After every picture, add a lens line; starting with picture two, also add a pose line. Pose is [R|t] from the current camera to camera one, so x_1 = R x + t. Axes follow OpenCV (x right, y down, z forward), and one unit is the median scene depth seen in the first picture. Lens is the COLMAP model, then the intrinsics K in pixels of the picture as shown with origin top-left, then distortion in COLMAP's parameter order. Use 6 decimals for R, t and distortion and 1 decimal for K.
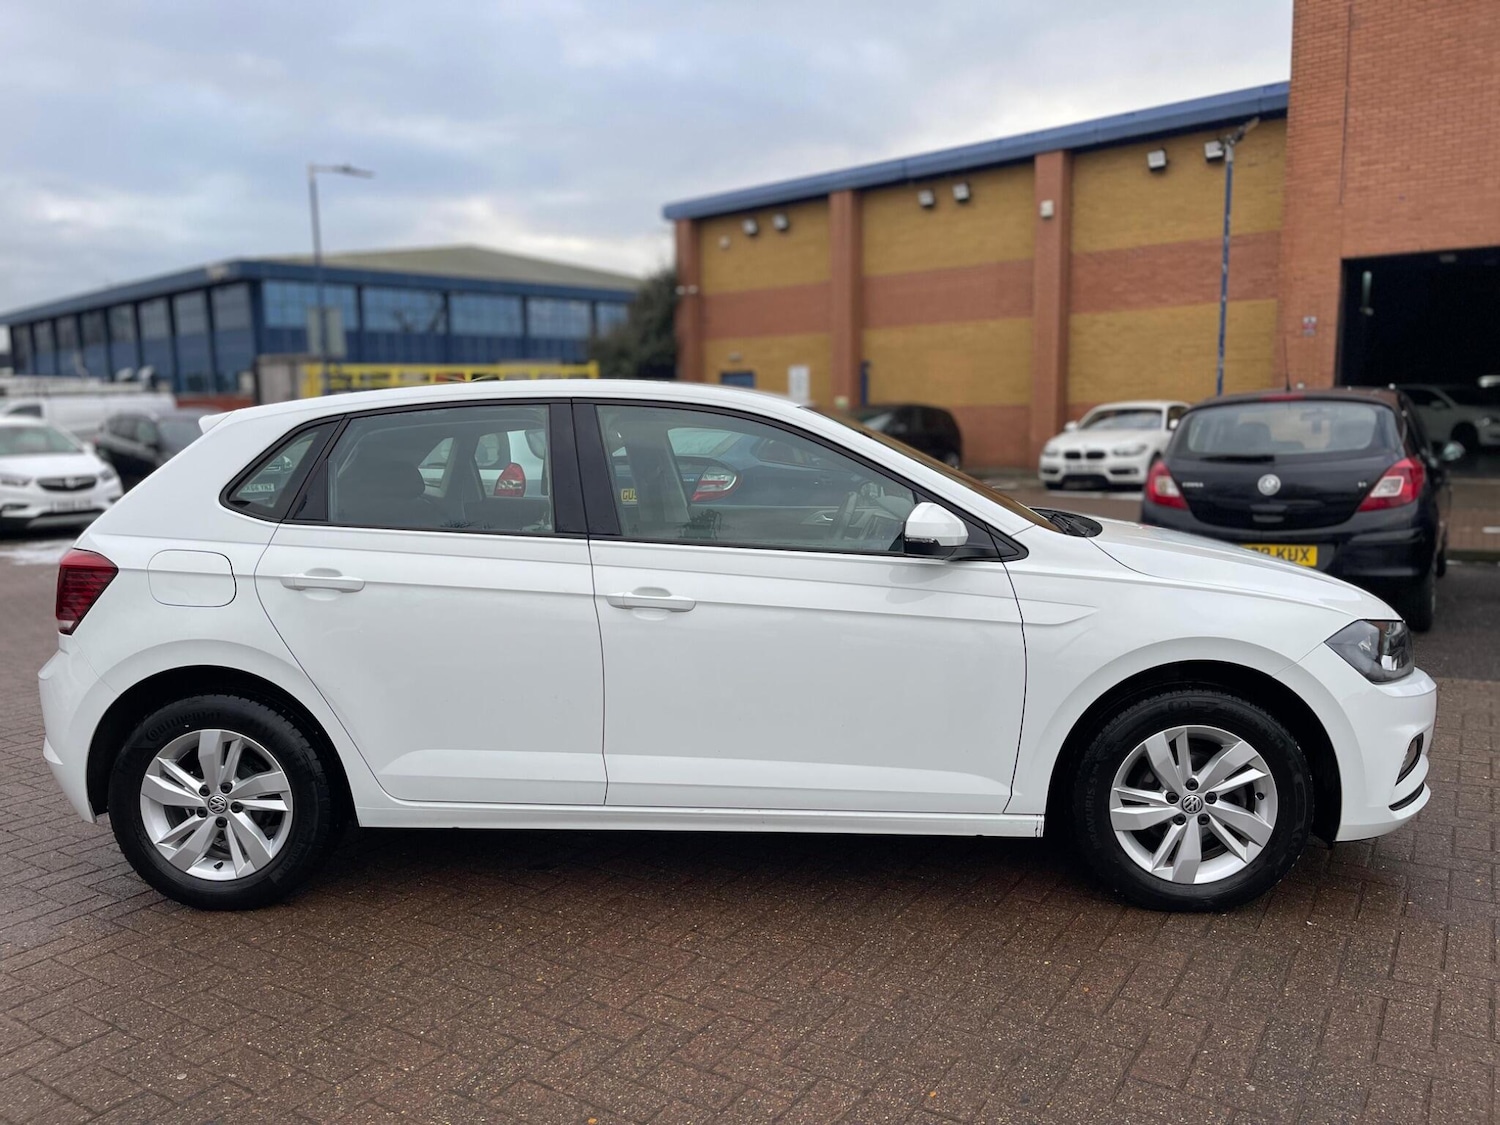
lens RADIAL K [[1116.4, 0, 751.0], [0, 1116.4, 555.1], [0, 0, 1]] dist [0.077948, -0.117480]
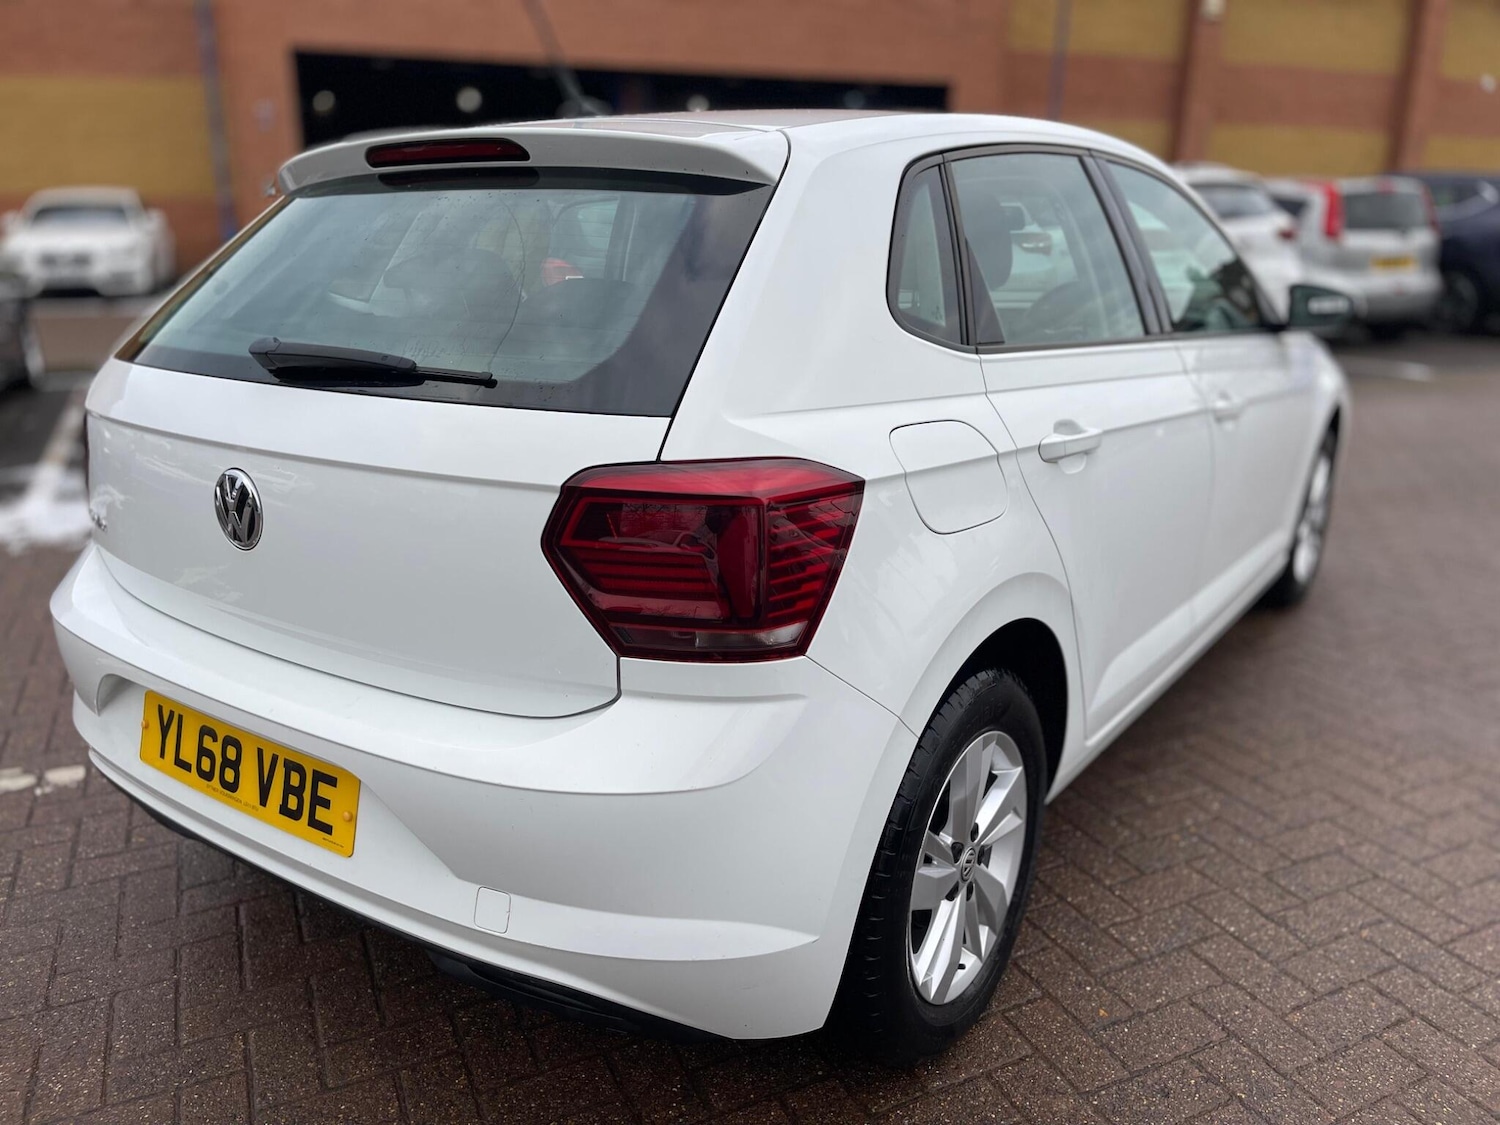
lens RADIAL K [[1113.8, 0, 750.0], [0, 1113.8, 562.5], [0, 0, 1]] dist [0.086274, -0.126079]
pose [[0.527231, -0.227127, 0.818805, -0.952537], [0.084592, 0.972857, 0.215390, -0.056612], [-0.845501, -0.044296, 0.532133, 0.797424]]
